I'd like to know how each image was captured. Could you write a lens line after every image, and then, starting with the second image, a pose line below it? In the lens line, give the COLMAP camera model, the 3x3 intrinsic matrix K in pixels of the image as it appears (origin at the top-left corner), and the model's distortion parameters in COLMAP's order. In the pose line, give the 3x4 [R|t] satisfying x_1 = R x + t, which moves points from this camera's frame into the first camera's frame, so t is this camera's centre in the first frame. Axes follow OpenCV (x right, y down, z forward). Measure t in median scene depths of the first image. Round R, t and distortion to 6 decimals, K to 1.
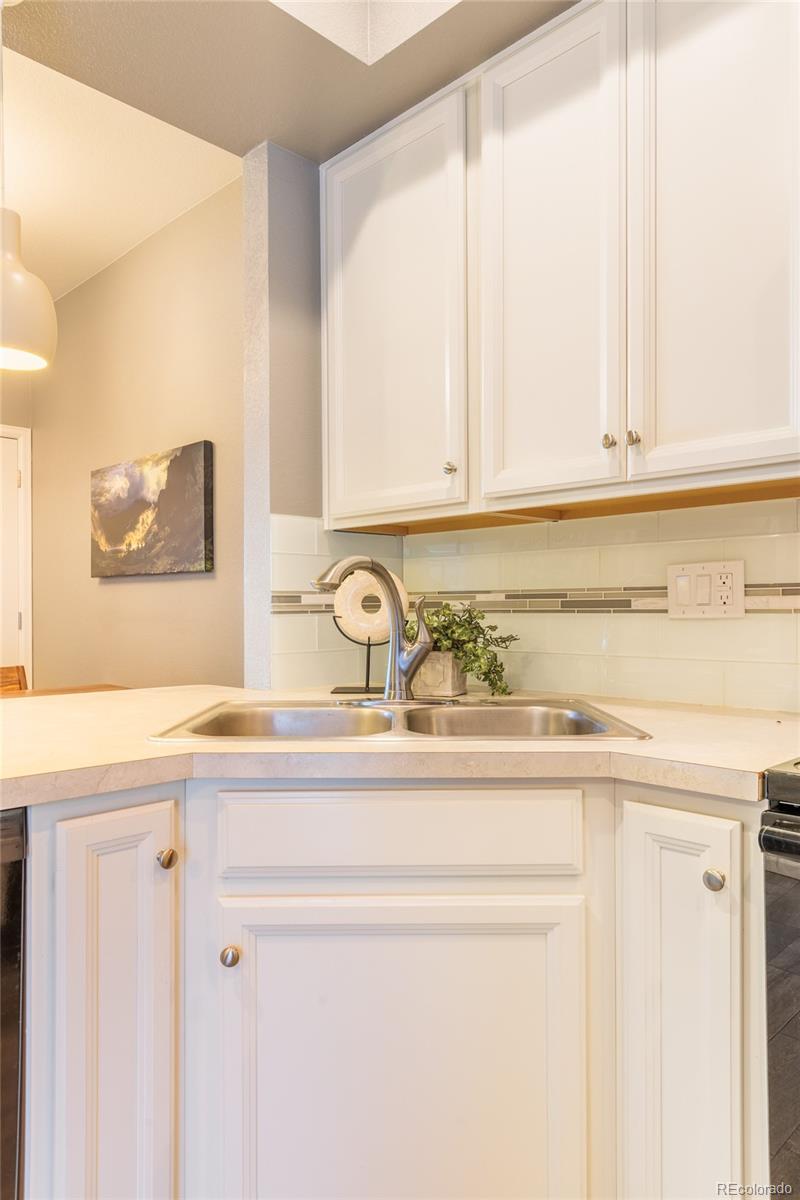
lens RADIAL K [[878.5, 0, 399.6], [0, 878.5, 617.1], [0, 0, 1]] dist [0.001129, 0.001073]
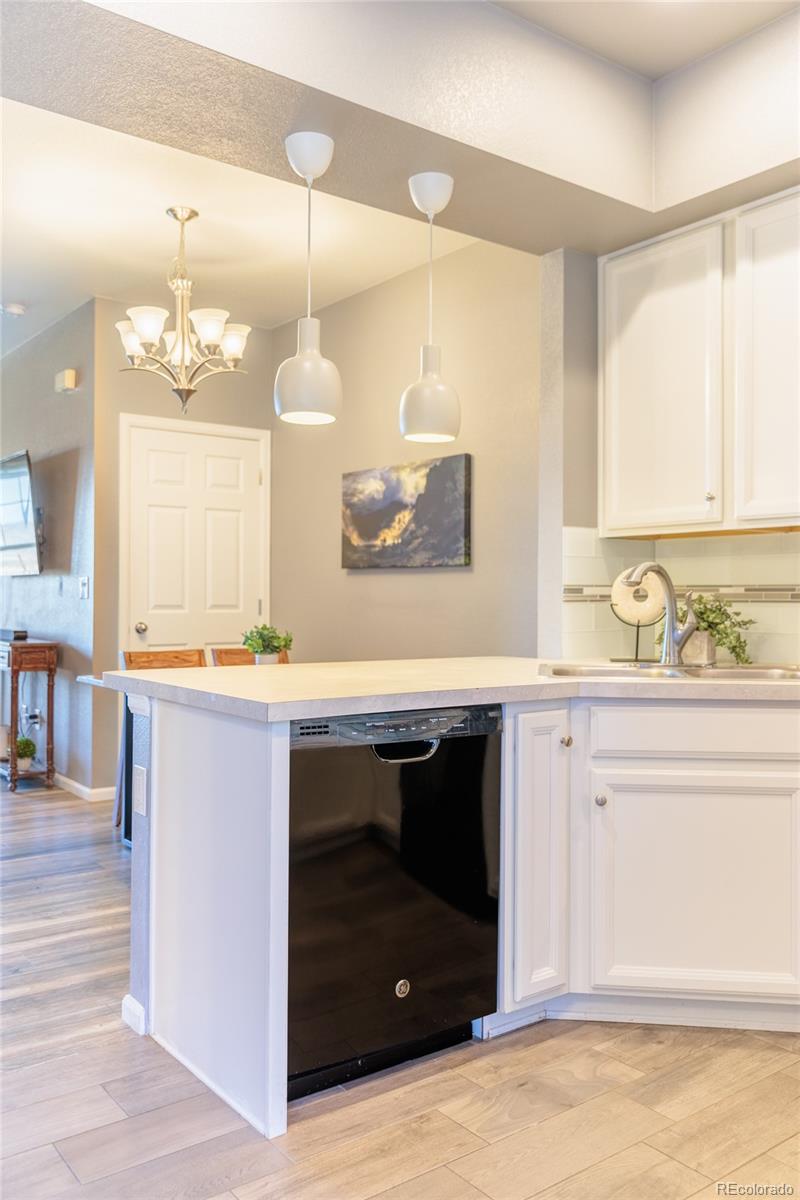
lens RADIAL K [[1067.4, 0, 400.0], [0, 1067.4, 600.0], [0, 0, 1]] dist [-0.003587, -0.001194]
pose [[0.990232, 0.006927, -0.139256, -0.161397], [-0.007909, 0.999948, -0.006496, 0.005725], [0.139204, 0.007534, 0.990235, -0.615641]]
